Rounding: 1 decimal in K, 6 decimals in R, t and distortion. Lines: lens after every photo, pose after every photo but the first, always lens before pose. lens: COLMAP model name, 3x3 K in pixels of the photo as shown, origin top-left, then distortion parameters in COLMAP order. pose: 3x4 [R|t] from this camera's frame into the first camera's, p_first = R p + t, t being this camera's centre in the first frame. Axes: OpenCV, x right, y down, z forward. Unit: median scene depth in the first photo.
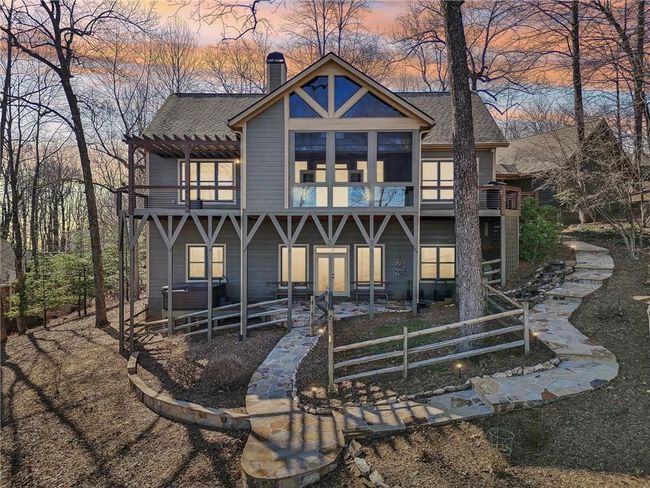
lens RADIAL K [[448.6, 0, 326.0], [0, 448.6, 241.9], [0, 0, 1]] dist [0.049139, 0.001144]
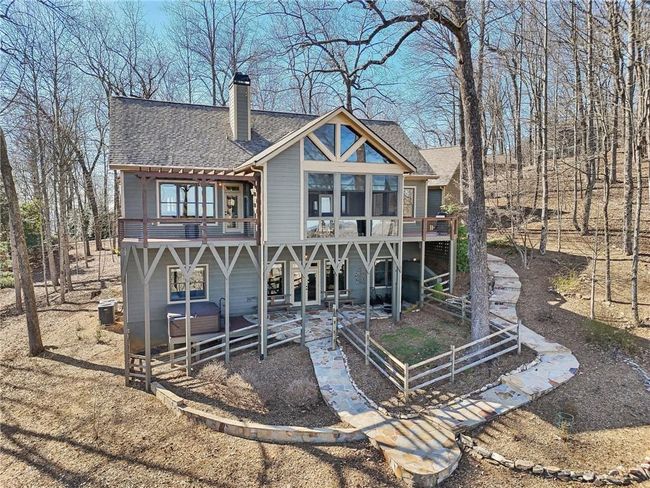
lens RADIAL K [[448.6, 0, 330.2], [0, 448.6, 240.1], [0, 0, 1]] dist [0.049139, 0.001144]
pose [[0.916413, -0.025647, 0.399412, -0.702726], [-0.001348, 0.997741, 0.067160, -0.222043], [-0.400233, -0.062085, 0.914308, -0.095453]]
